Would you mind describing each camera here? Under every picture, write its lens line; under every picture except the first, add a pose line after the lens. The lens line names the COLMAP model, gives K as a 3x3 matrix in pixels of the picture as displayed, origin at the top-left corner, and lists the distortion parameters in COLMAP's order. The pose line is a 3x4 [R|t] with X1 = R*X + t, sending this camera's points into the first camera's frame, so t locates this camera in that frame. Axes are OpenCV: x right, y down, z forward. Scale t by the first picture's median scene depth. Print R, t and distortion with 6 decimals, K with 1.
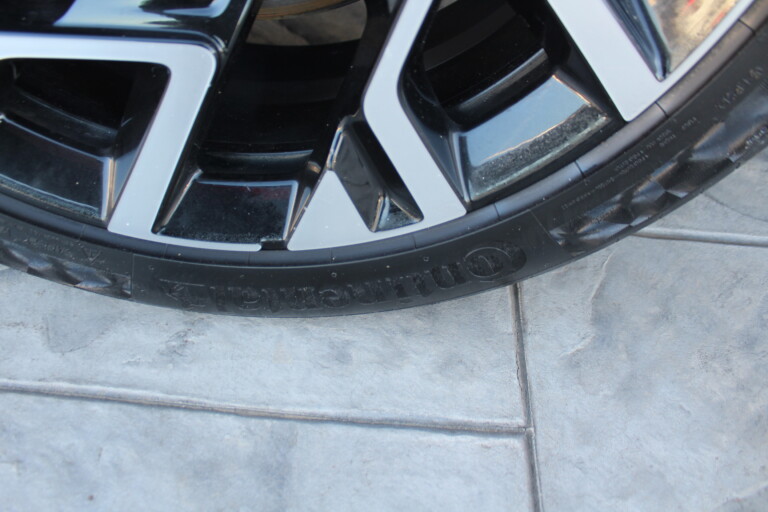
lens RADIAL K [[628.9, 0, 381.9], [0, 628.9, 253.8], [0, 0, 1]] dist [-0.114851, 0.042614]
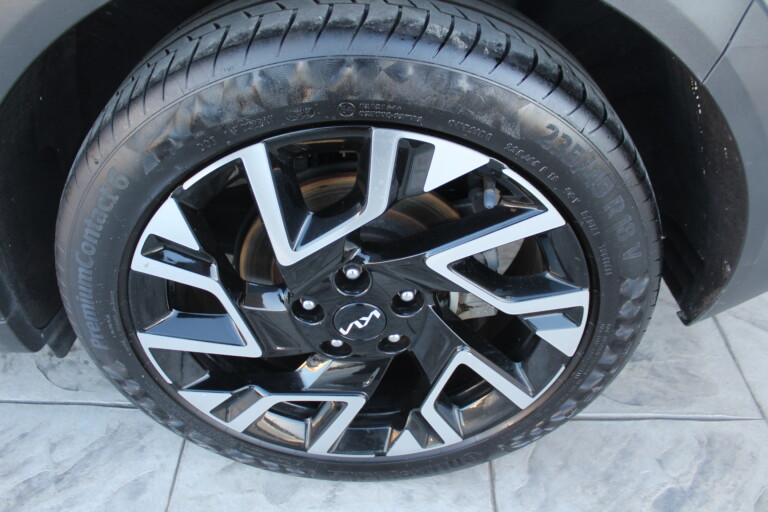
lens RADIAL K [[628.9, 0, 382.0], [0, 628.9, 255.9], [0, 0, 1]] dist [-0.114851, 0.042614]
pose [[0.998613, -0.052644, -0.000538, -0.110290], [0.052211, 0.991621, -0.118159, -0.408614], [0.006754, 0.117967, 0.992995, -1.186890]]
